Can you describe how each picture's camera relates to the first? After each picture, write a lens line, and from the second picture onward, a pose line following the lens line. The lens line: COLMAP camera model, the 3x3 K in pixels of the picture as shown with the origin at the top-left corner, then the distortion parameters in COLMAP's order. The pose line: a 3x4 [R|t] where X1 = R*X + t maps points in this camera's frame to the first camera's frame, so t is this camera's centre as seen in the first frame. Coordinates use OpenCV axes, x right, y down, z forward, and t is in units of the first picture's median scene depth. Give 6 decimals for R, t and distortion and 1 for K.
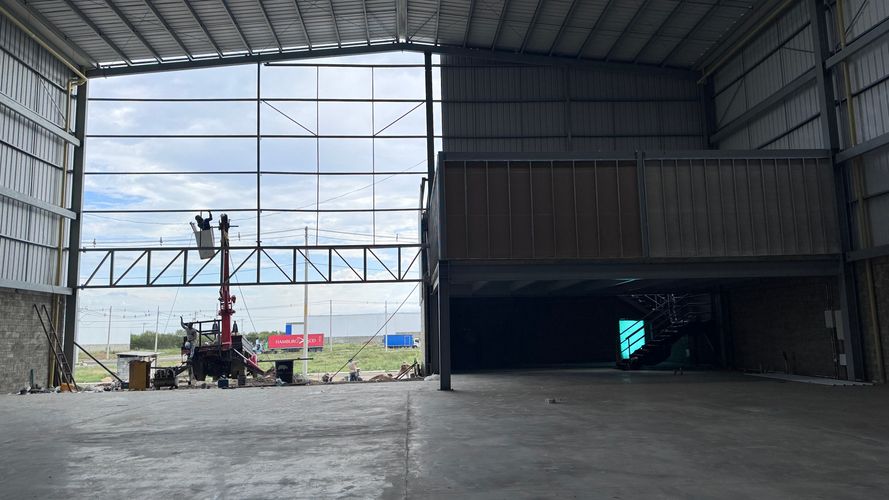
lens RADIAL K [[637.1, 0, 444.5], [0, 637.1, 250.0], [0, 0, 1]] dist [0.094721, -0.131029]
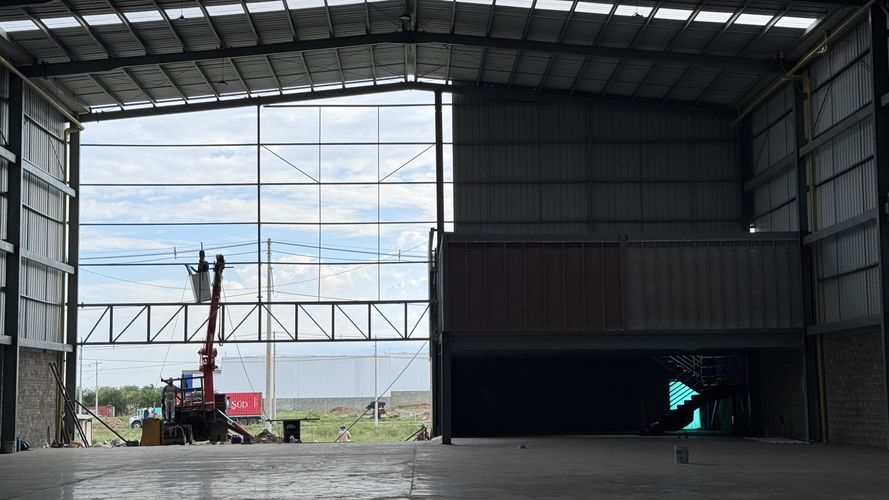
lens RADIAL K [[1331.7, 0, 444.5], [0, 1331.7, 250.0], [0, 0, 1]] dist [0.119735, -0.035199]
pose [[0.999324, 0.006688, -0.036147, 0.056770], [-0.005861, 0.999720, 0.022923, -0.128781], [0.036290, -0.022695, 0.999084, -0.965287]]
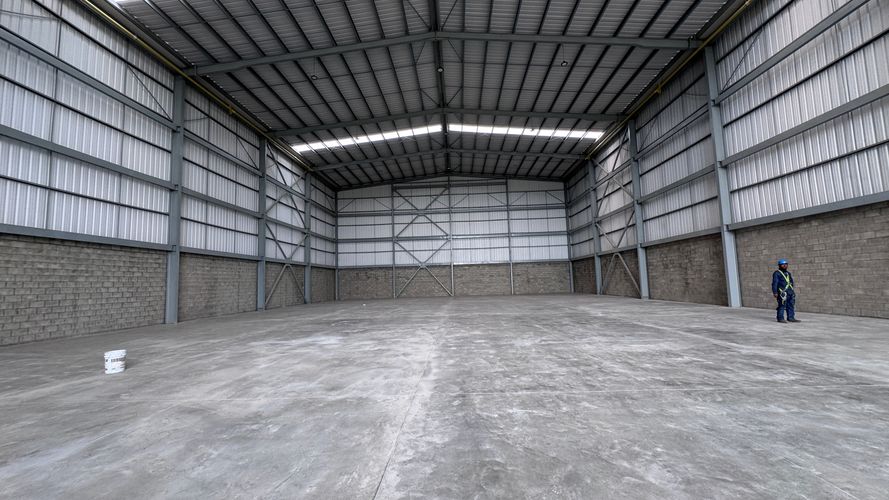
lens RADIAL K [[365.5, 0, 450.2], [0, 365.5, 249.9], [0, 0, 1]] dist [-0.000111, 0.000003]
pose [[0.997952, -0.018501, -0.061227, 0.030753], [0.021216, 0.998807, 0.043987, -0.060941], [0.060340, -0.045196, 0.997154, -0.476403]]
